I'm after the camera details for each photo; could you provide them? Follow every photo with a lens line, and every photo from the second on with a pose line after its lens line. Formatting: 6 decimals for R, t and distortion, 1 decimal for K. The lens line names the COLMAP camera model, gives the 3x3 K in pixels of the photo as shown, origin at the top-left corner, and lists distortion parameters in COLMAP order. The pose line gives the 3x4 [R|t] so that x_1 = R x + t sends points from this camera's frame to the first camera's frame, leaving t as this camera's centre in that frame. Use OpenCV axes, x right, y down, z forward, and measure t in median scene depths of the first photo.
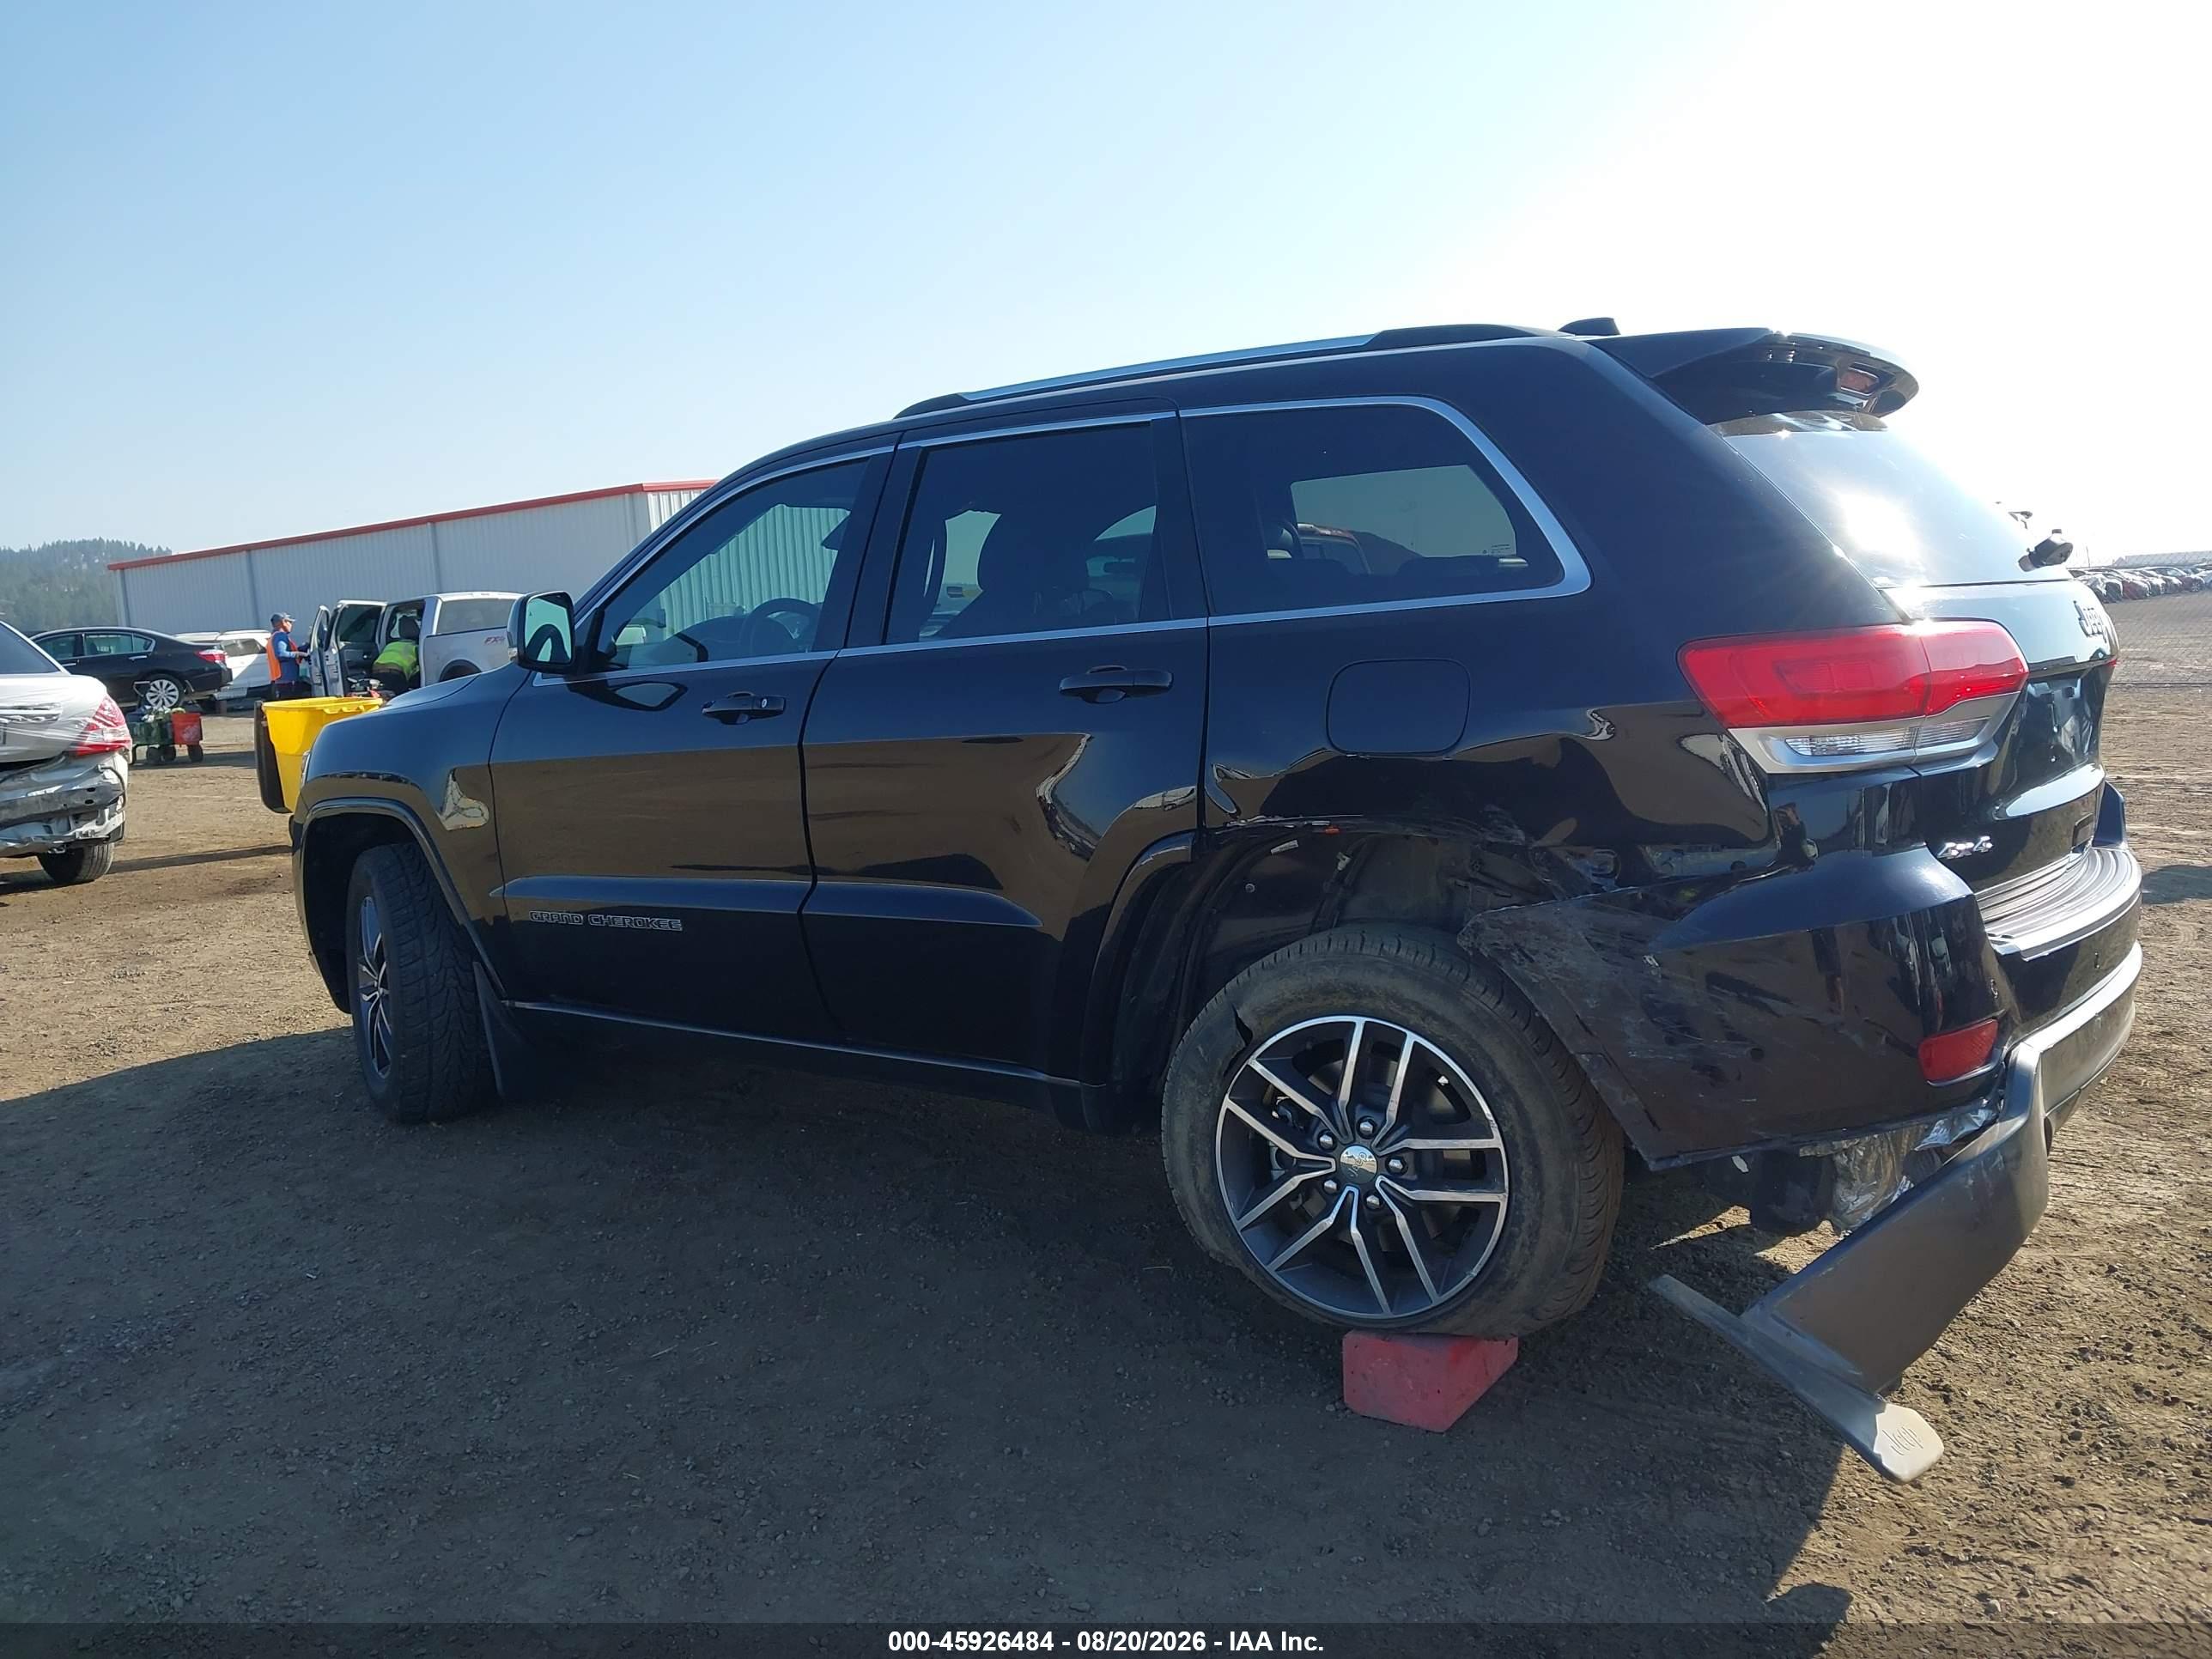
lens RADIAL K [[1692.1, 0, 1096.8], [0, 1692.1, 800.2], [0, 0, 1]] dist [0.030040, -0.026760]
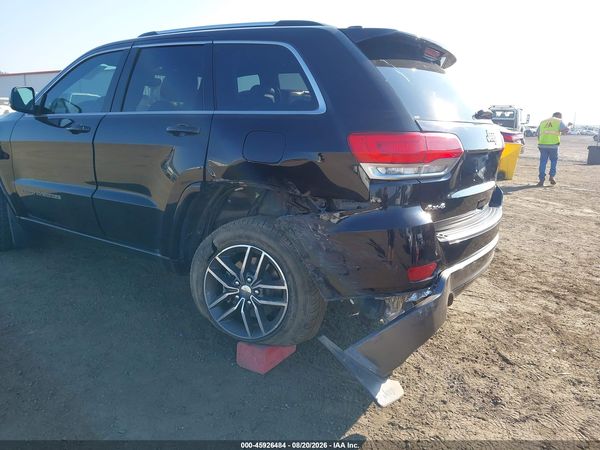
lens RADIAL K [[459.0, 0, 297.5], [0, 459.0, 217.1], [0, 0, 1]] dist [0.030040, -0.026760]
pose [[0.995344, 0.072823, 0.063139, 0.186435], [-0.079117, 0.991457, 0.103698, -0.018868], [-0.055048, -0.108210, 0.992603, 0.159691]]
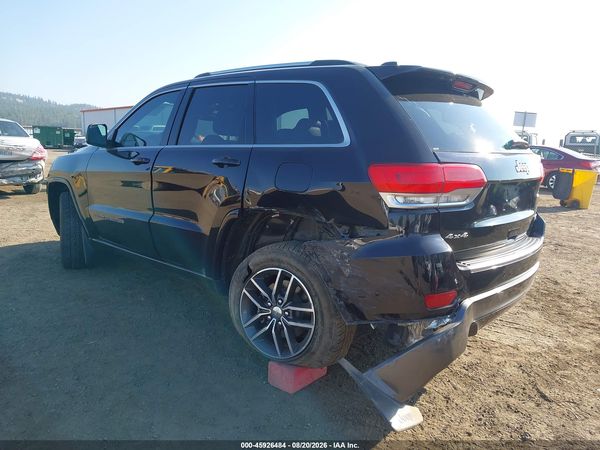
lens RADIAL K [[458.0, 0, 301.5], [0, 458.0, 217.5], [0, 0, 1]] dist [0.026741, -0.011666]
pose [[0.992730, 0.088268, -0.081825, 0.260487], [-0.083644, 0.994788, 0.058317, -0.028196], [0.086546, -0.051049, 0.994939, 0.114586]]
